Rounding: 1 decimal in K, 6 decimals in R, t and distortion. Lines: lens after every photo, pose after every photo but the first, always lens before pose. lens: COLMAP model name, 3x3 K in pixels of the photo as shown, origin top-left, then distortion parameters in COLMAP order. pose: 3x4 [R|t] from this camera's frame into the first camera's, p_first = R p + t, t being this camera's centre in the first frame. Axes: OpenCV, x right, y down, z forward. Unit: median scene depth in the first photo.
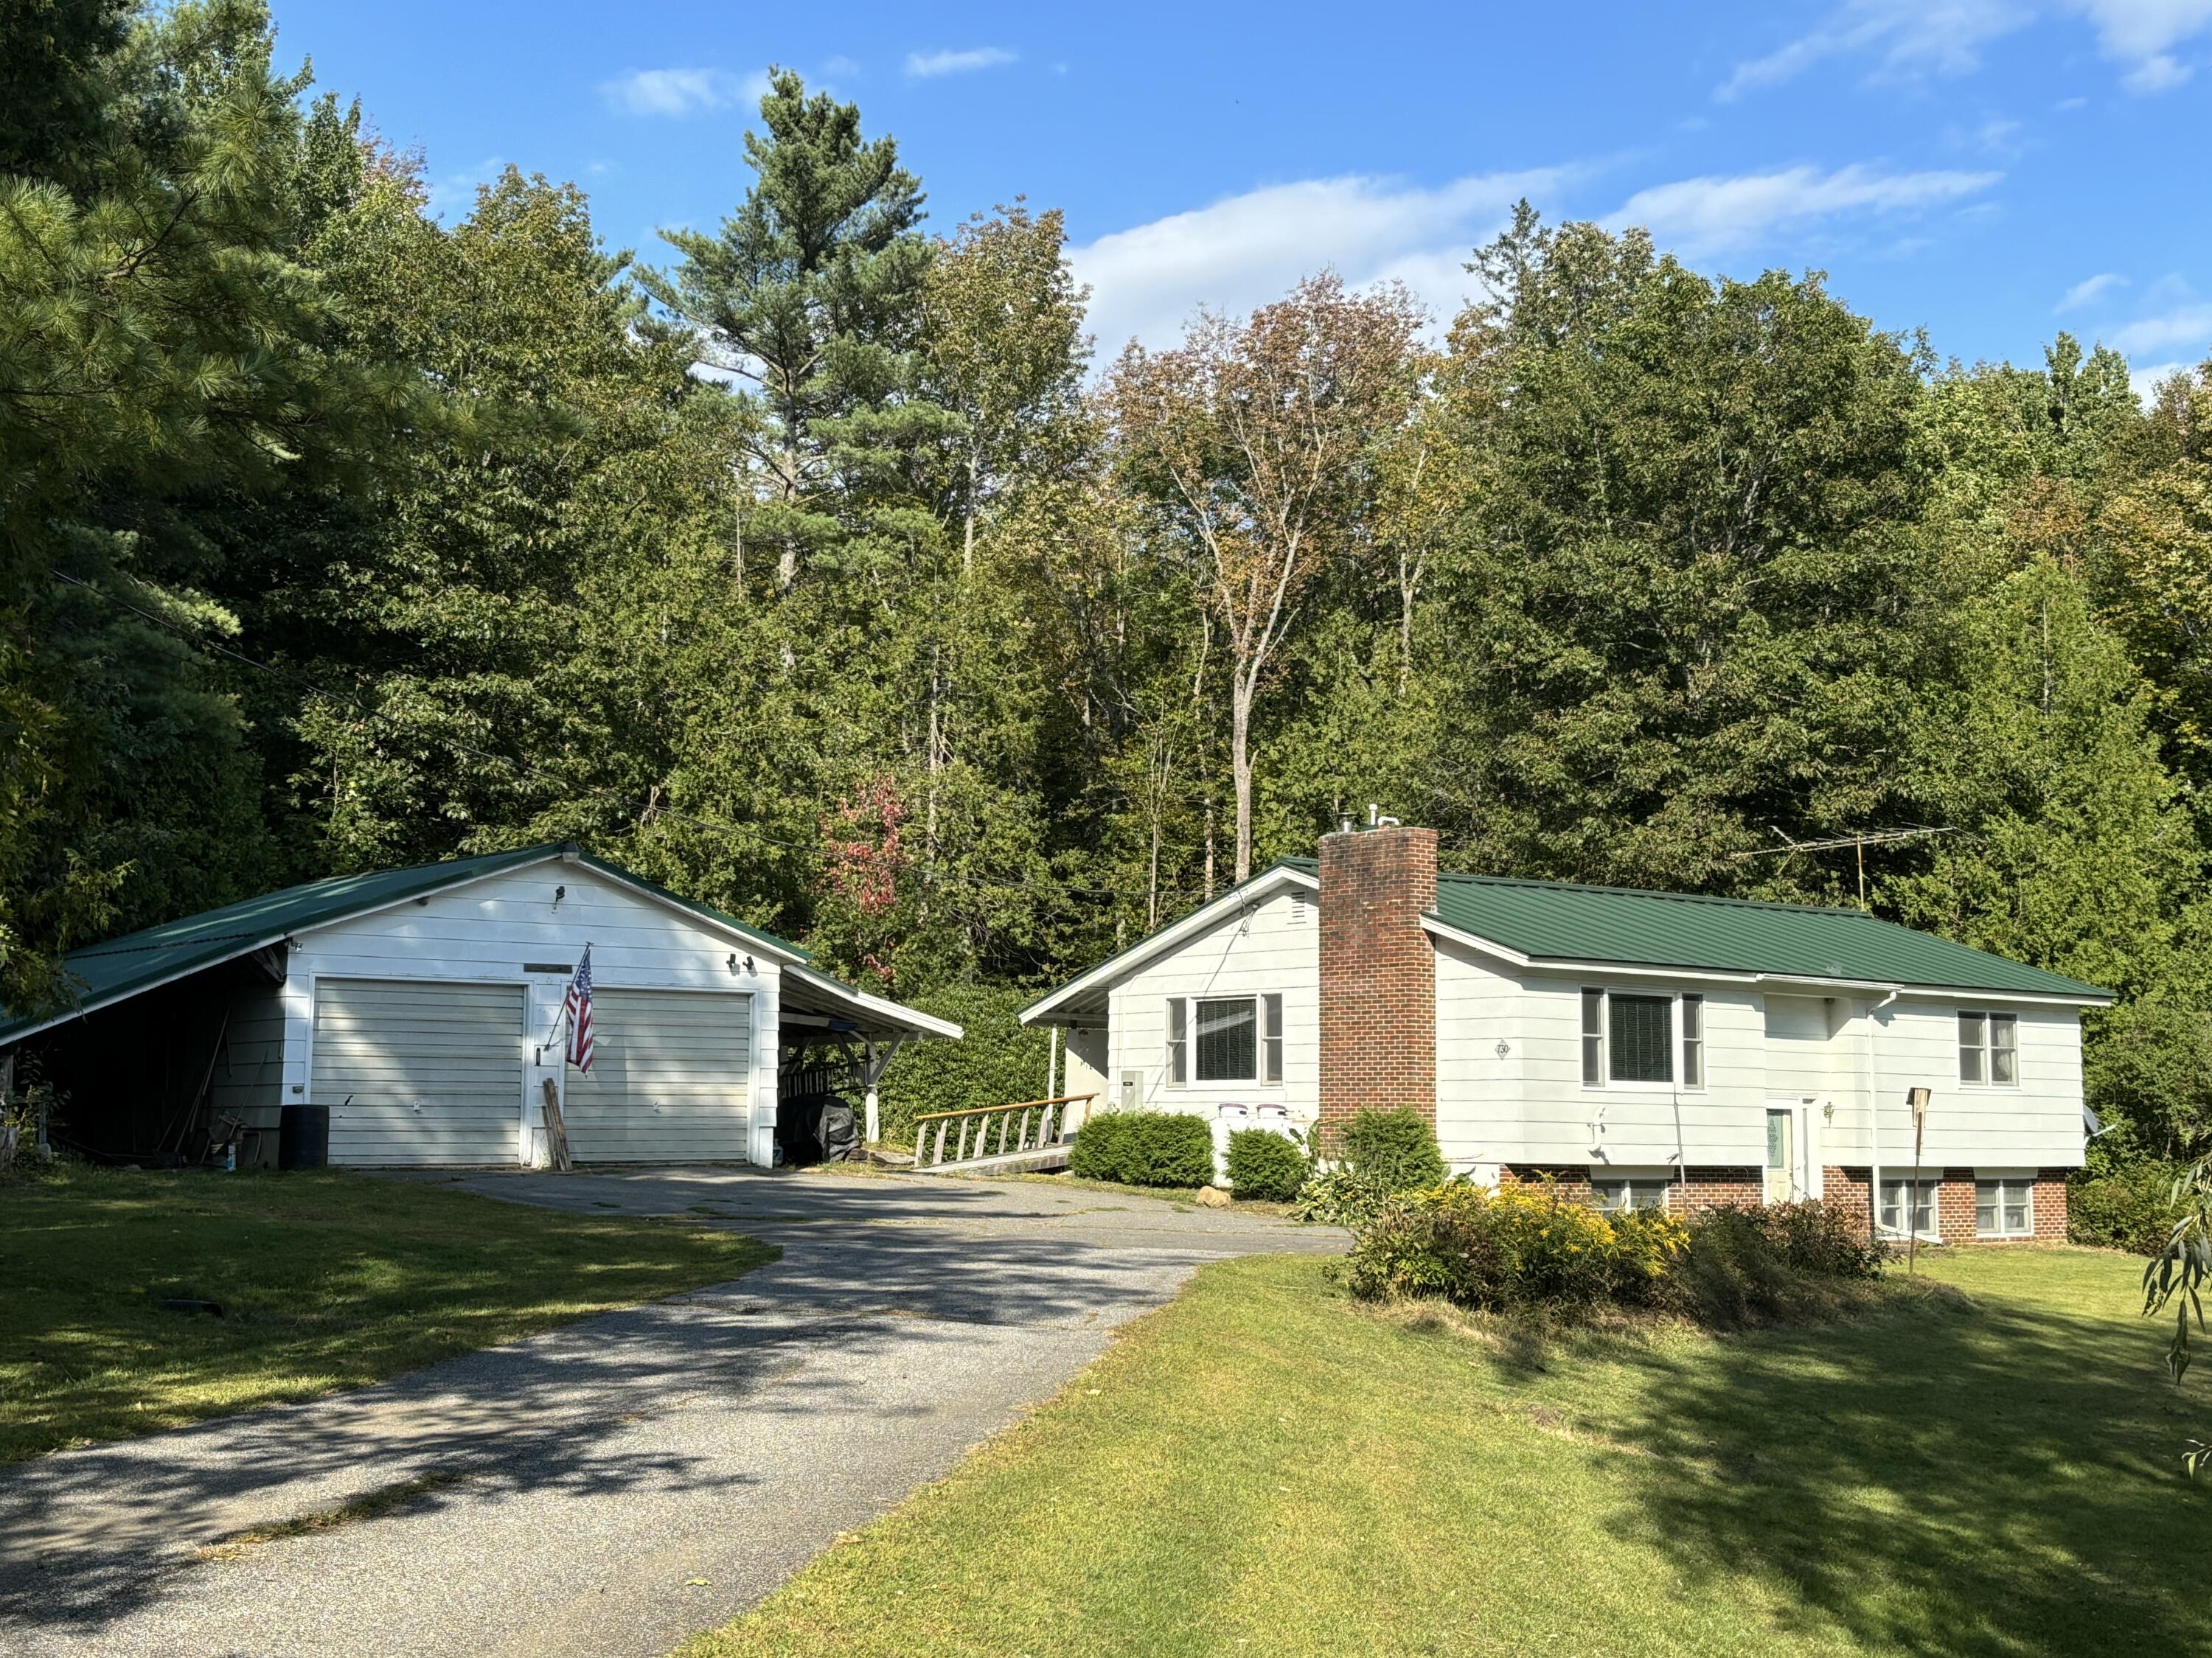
lens RADIAL K [[2689.1, 0, 1106.0], [0, 2689.1, 829.0], [0, 0, 1]] dist [0.007067, 0.002020]
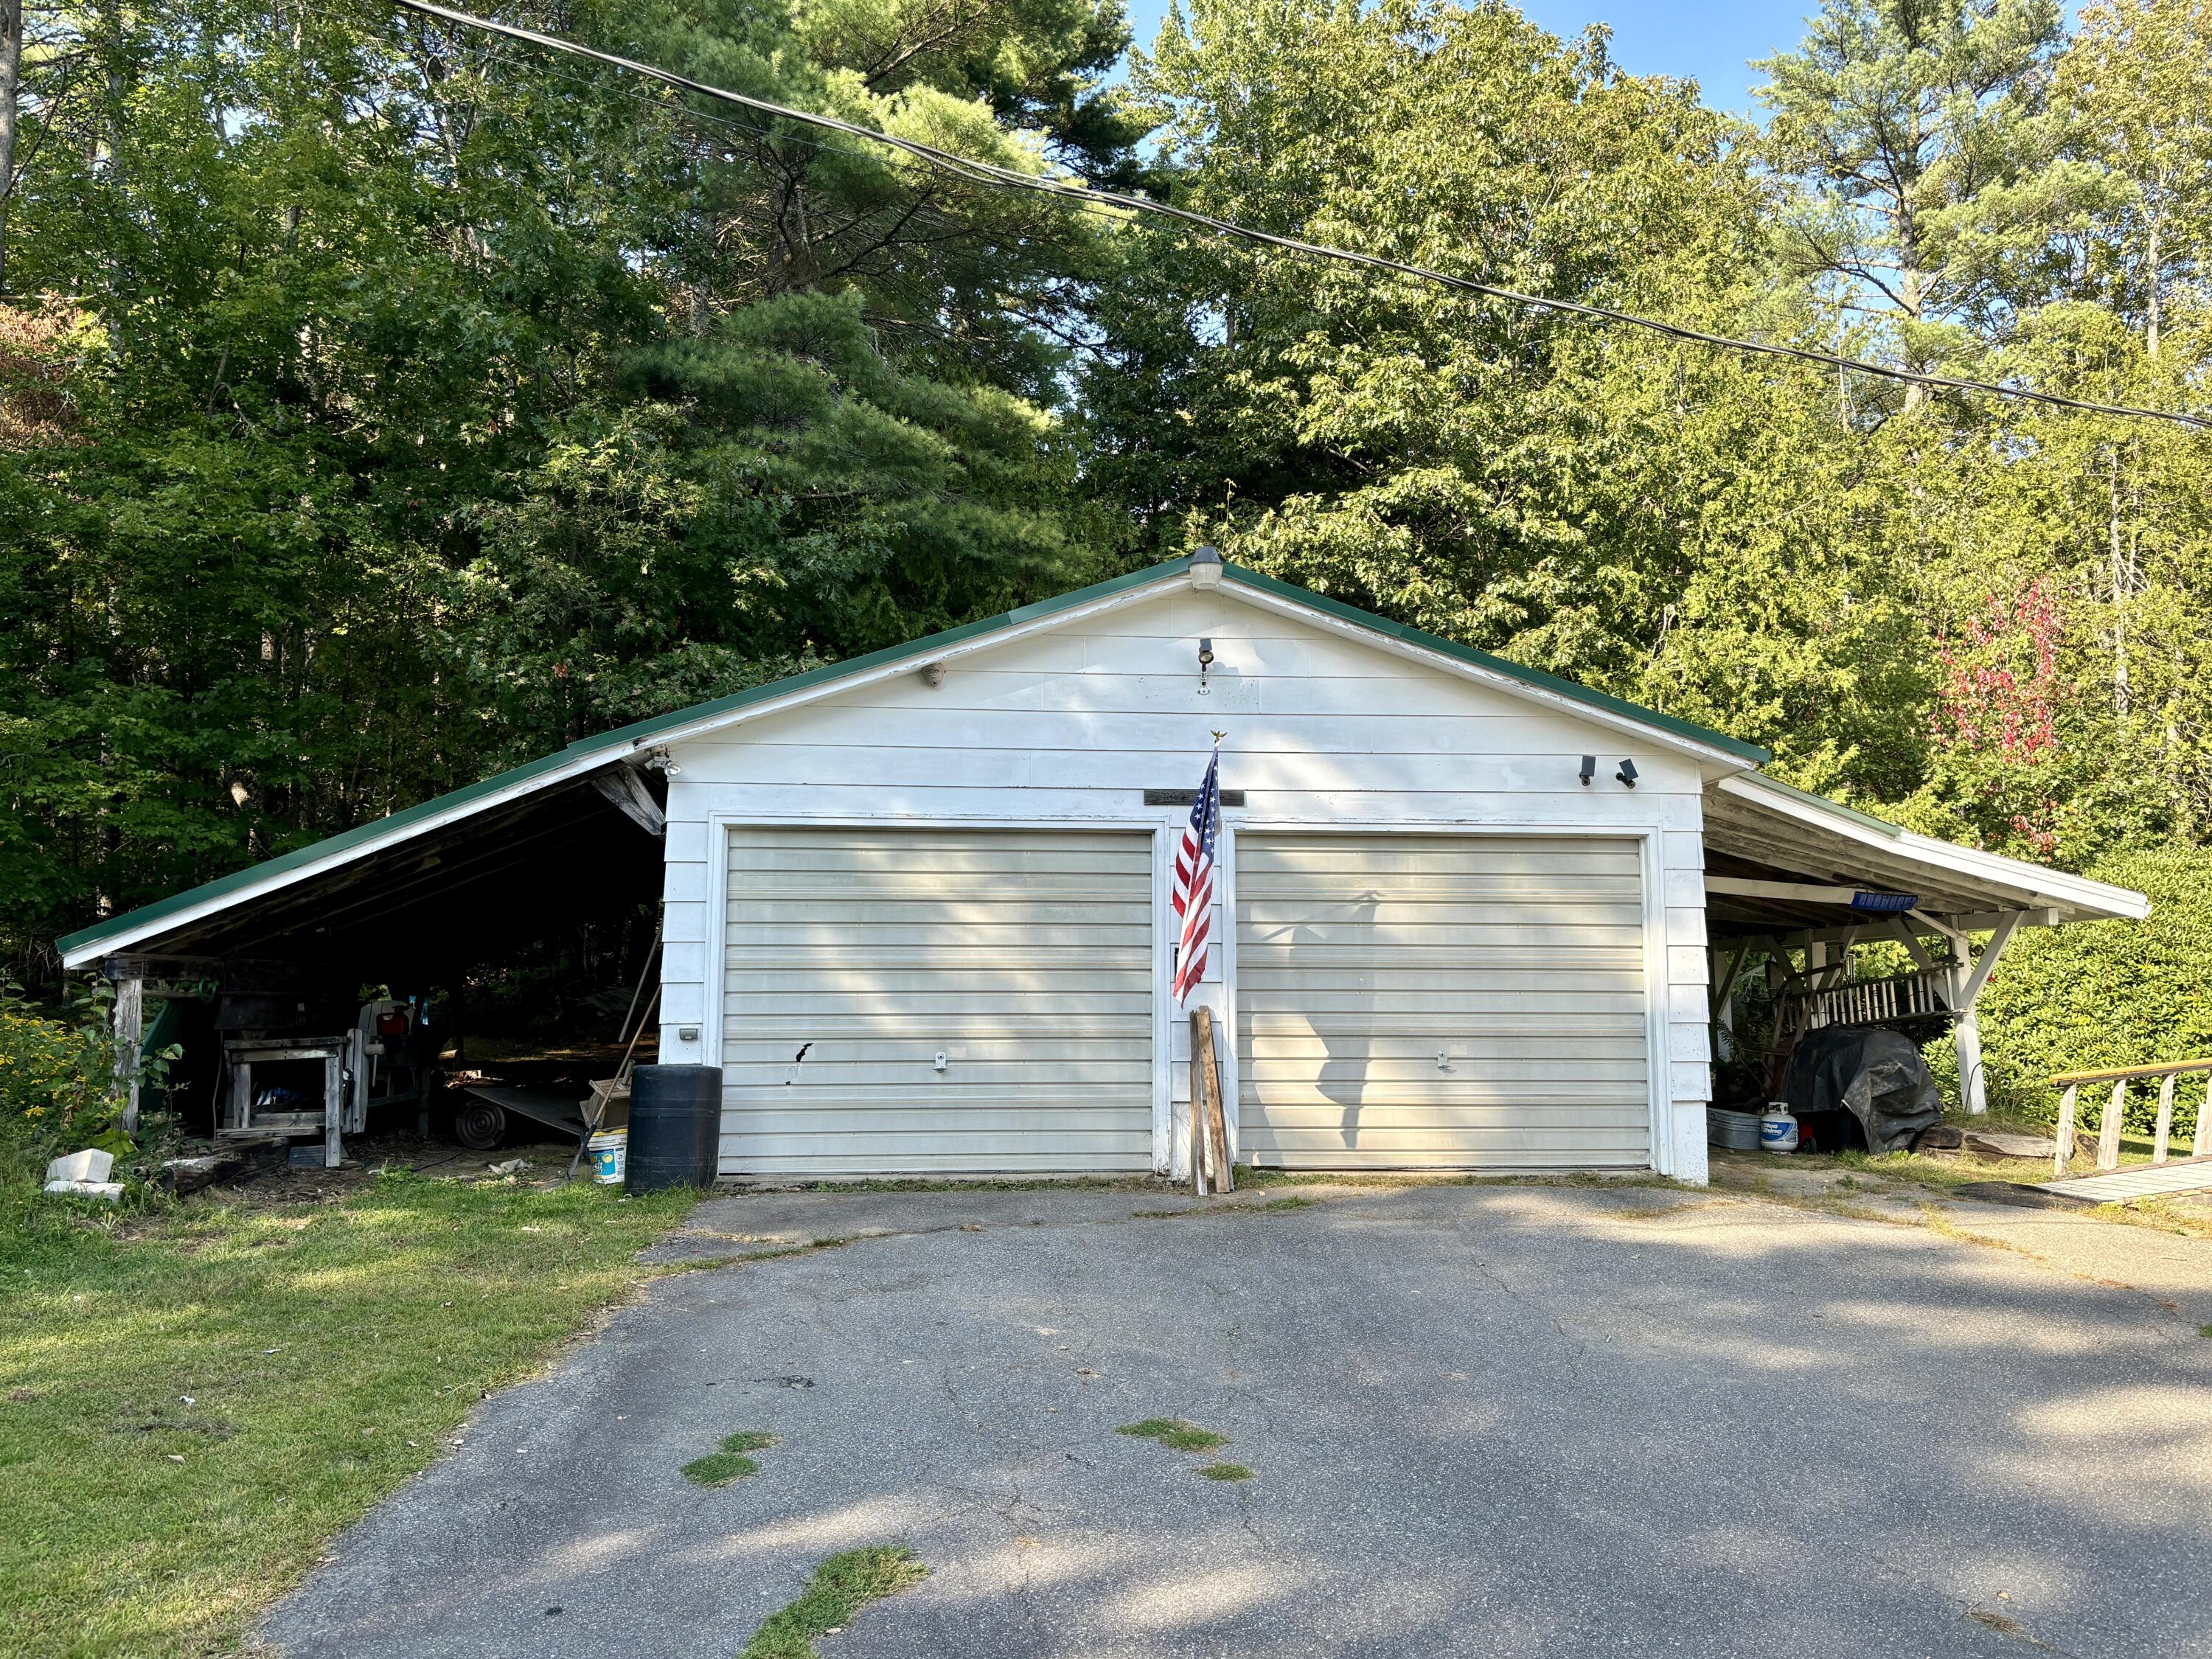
lens RADIAL K [[1780.9, 0, 1106.0], [0, 1780.9, 829.5], [0, 0, 1]] dist [0.032513, -0.001714]
pose [[0.824901, -0.058400, -0.562252, -0.020132], [0.062846, 0.997958, -0.011452, 0.044051], [0.561772, -0.025888, 0.826887, 0.509875]]
